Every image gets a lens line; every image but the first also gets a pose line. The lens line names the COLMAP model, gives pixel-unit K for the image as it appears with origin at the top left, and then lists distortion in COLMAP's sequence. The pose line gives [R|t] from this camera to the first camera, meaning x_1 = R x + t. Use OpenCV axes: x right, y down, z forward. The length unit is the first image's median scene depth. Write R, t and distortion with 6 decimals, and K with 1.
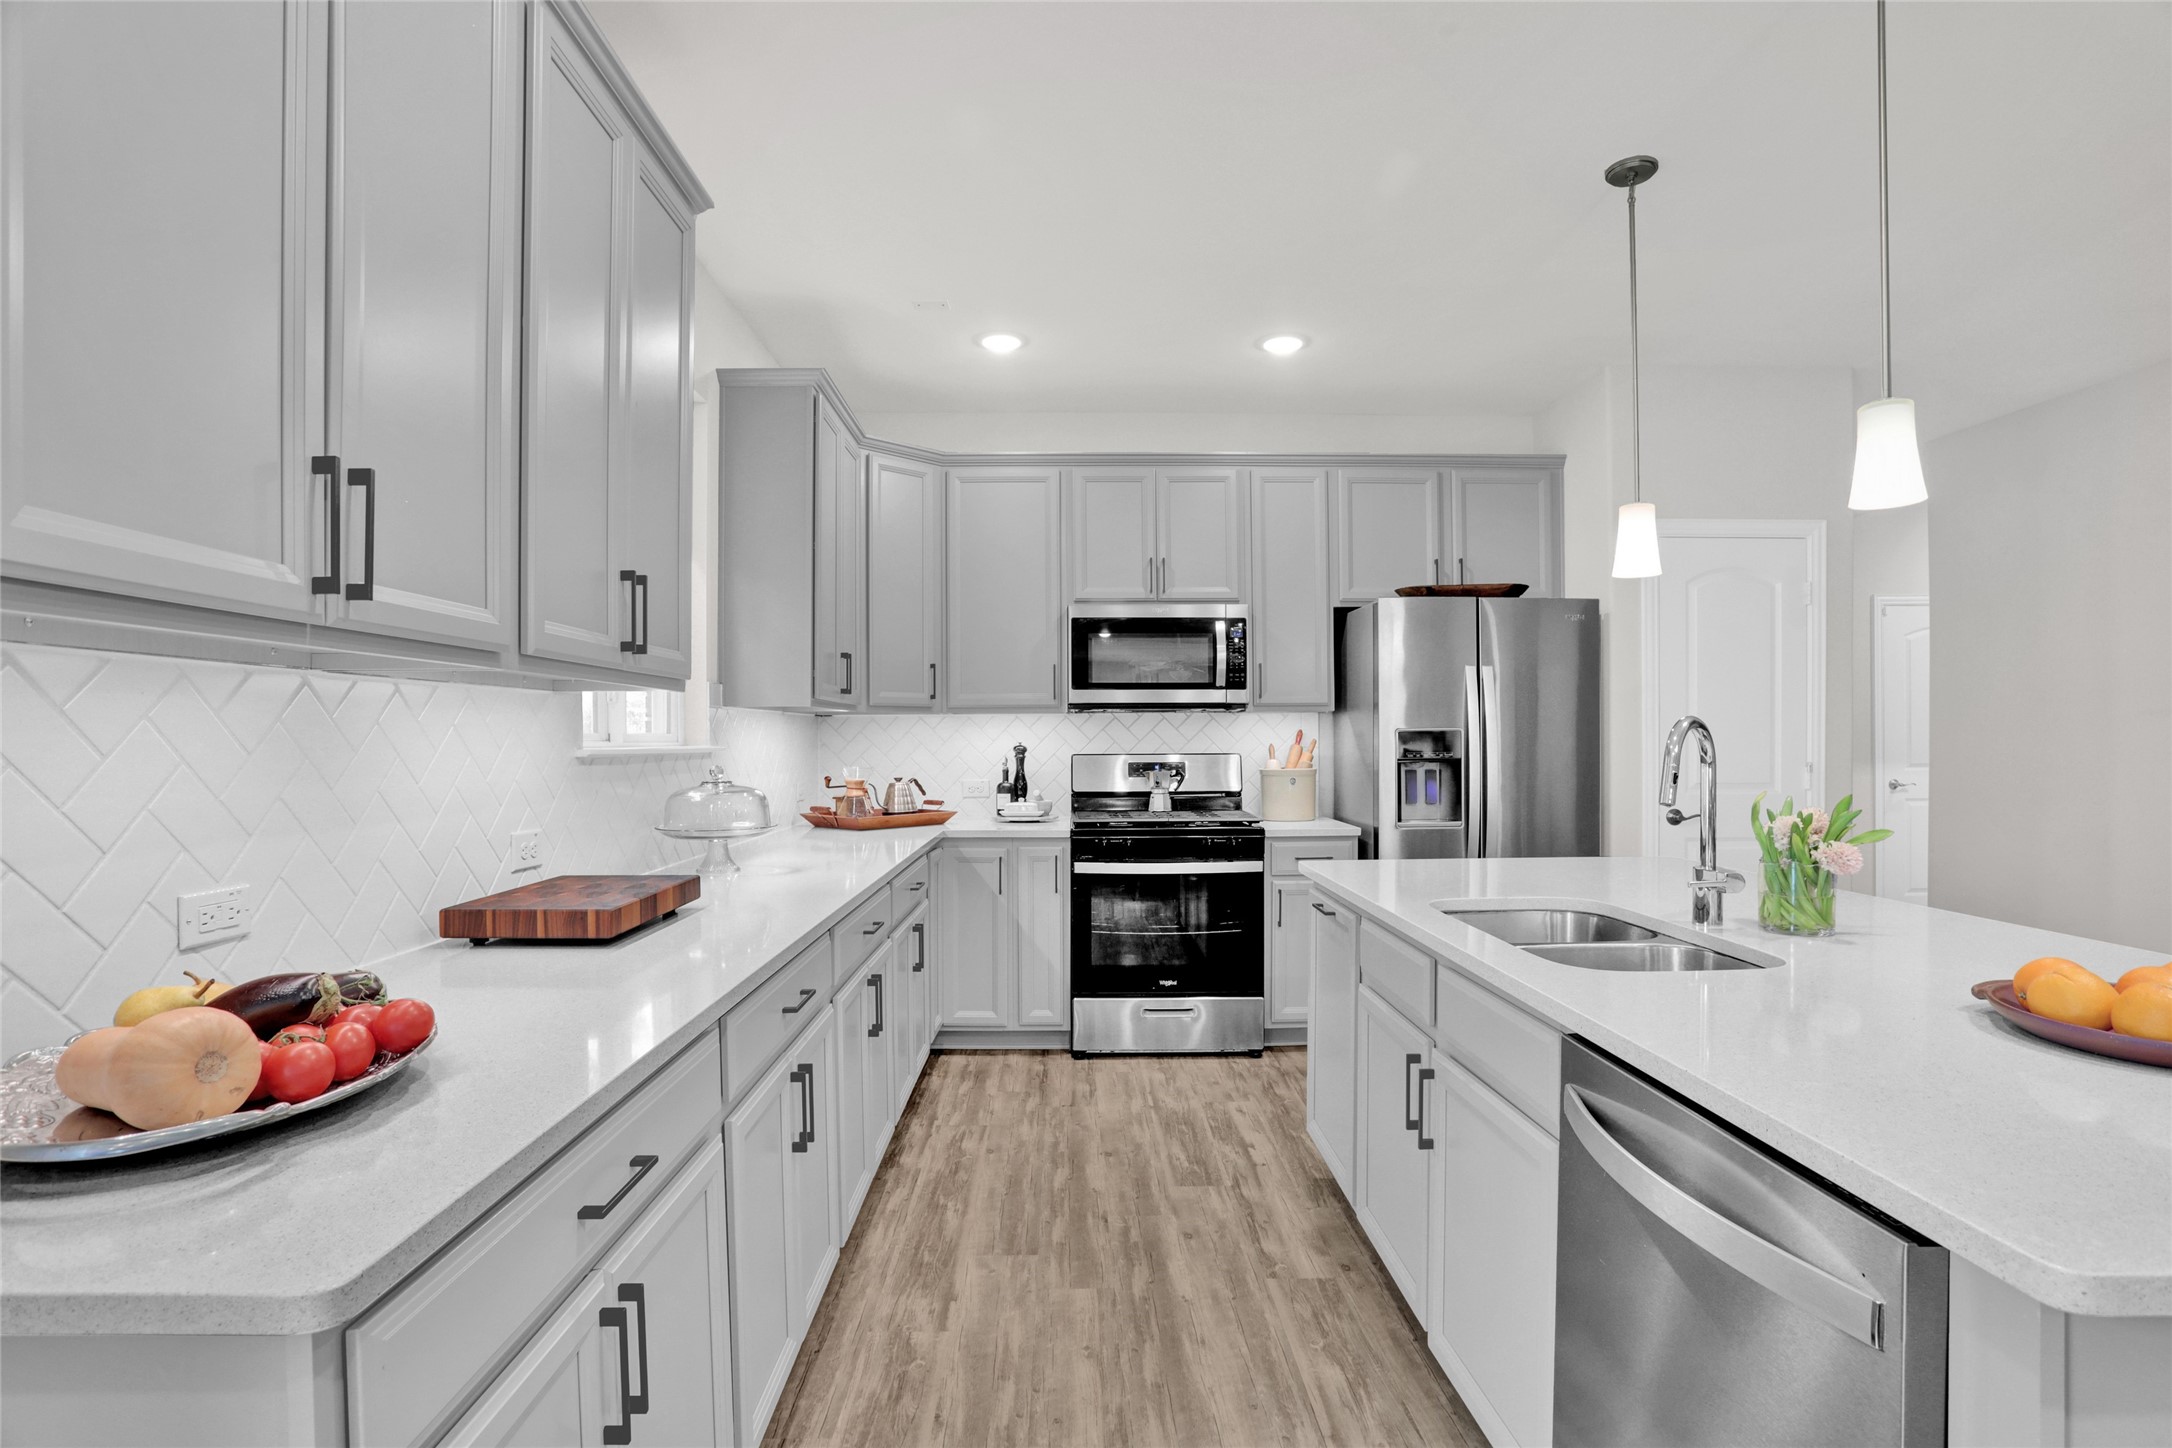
lens RADIAL K [[1063.3, 0, 1085.2], [0, 1063.3, 746.5], [0, 0, 1]] dist [-0.062445, 0.021632]
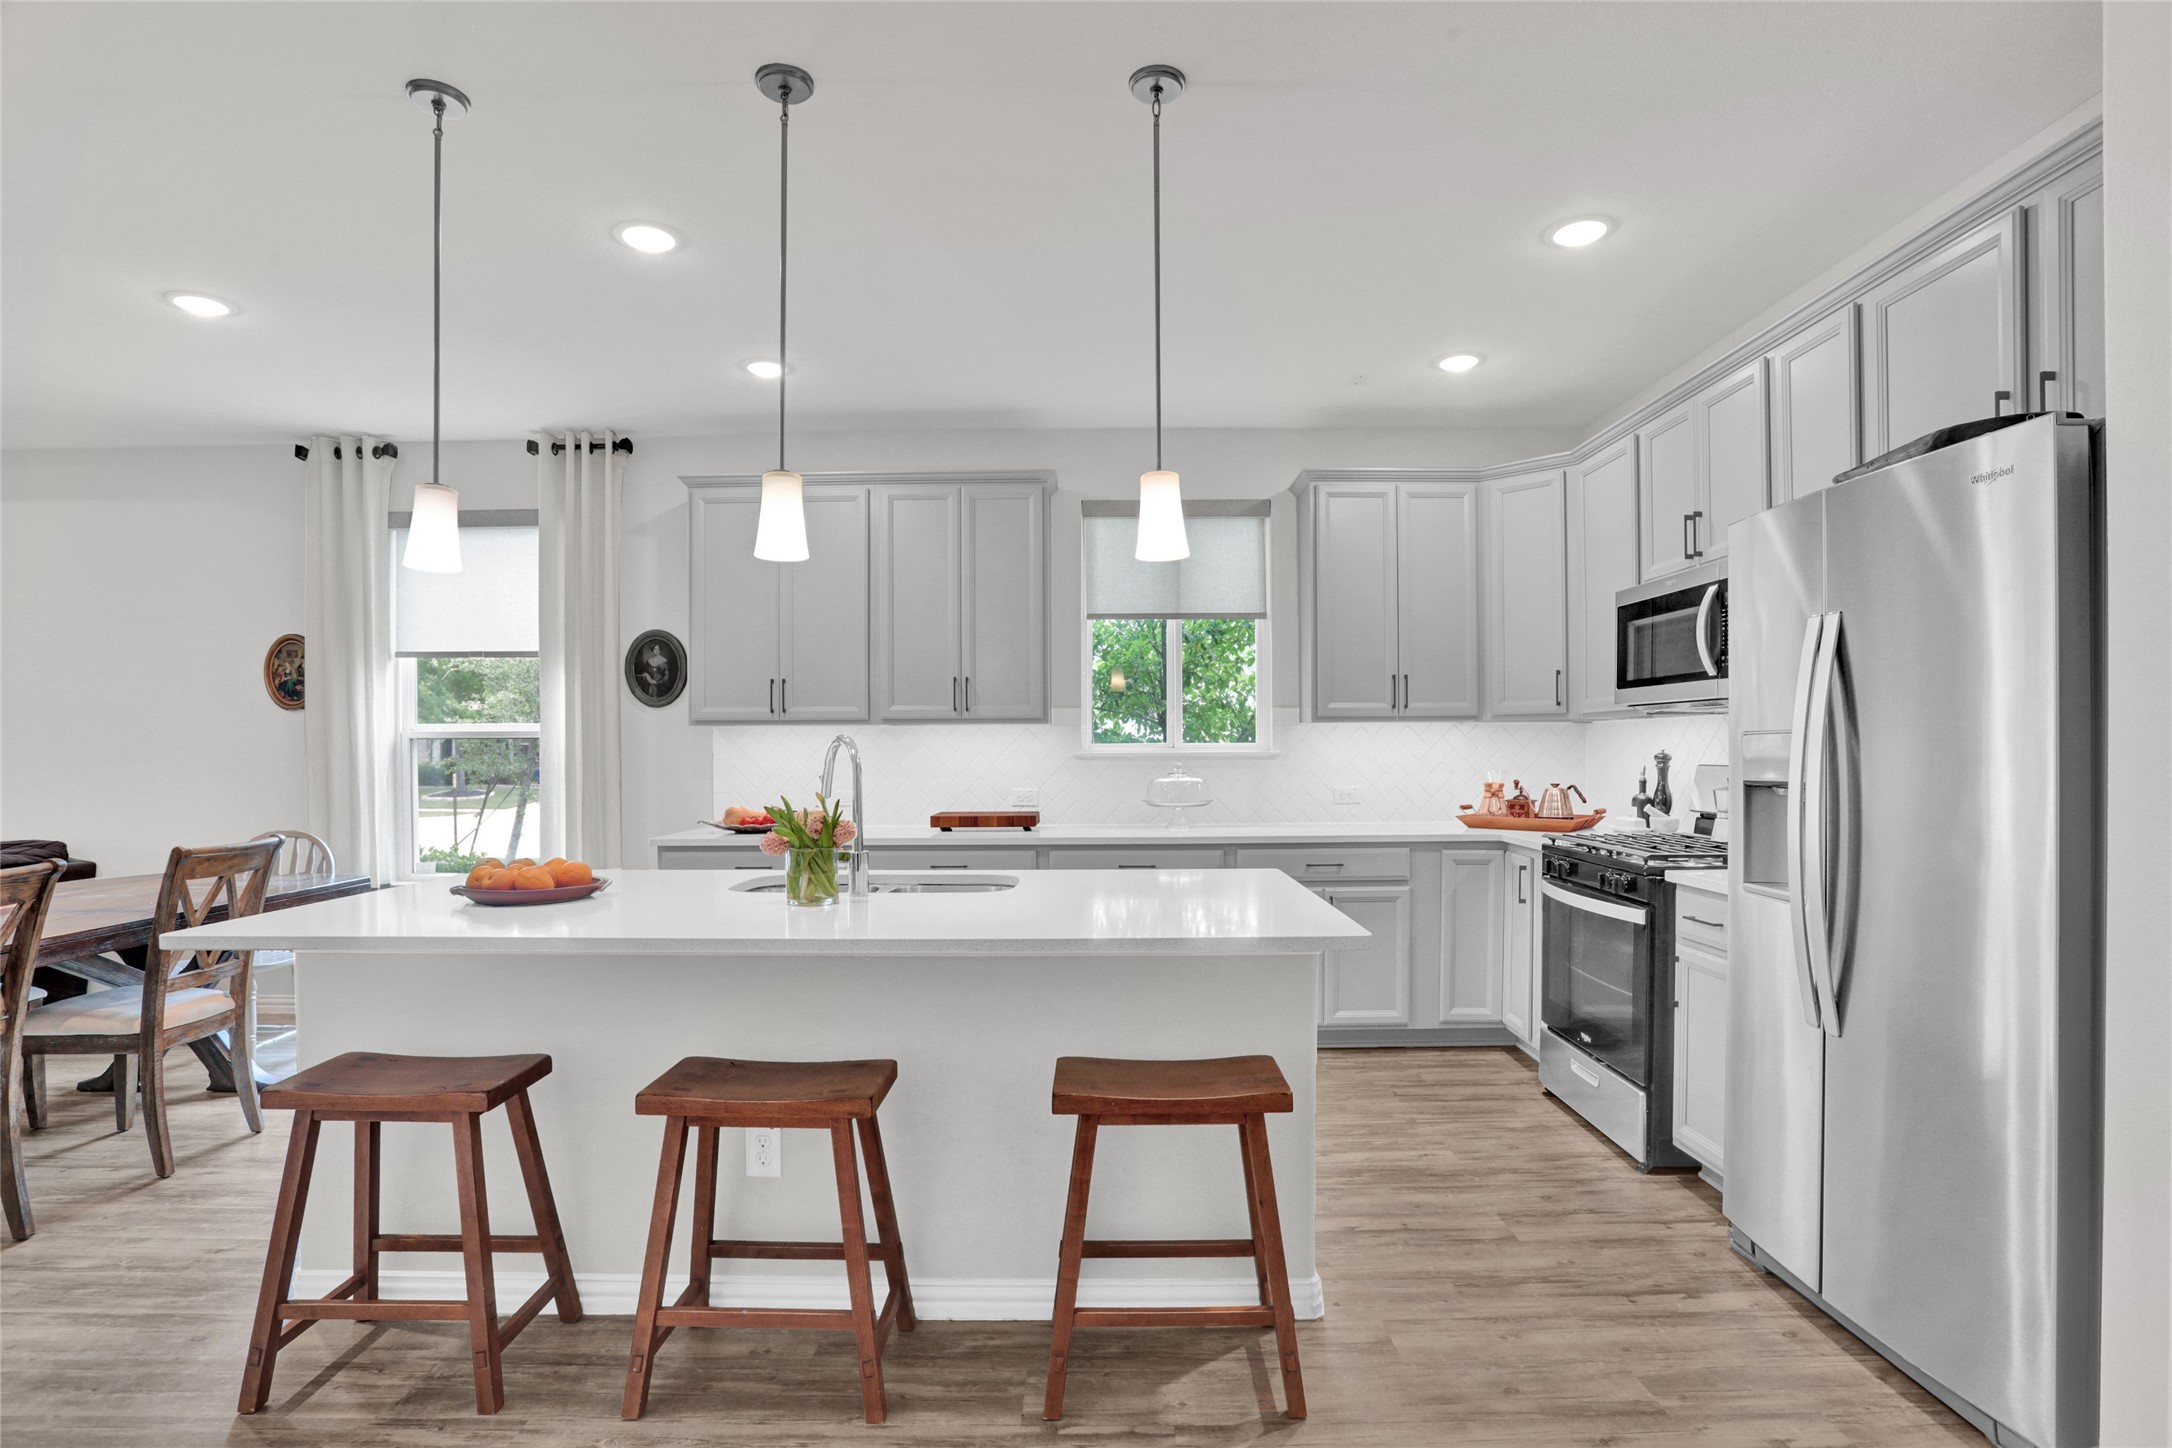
lens RADIAL K [[1063.3, 0, 1089.3], [0, 1063.3, 753.8], [0, 0, 1]] dist [-0.062445, 0.021632]
pose [[-0.030616, 0.011033, -0.999470, 0.869212], [-0.002804, 0.999934, 0.011124, -0.009465], [0.999527, 0.003143, -0.030583, 0.603468]]
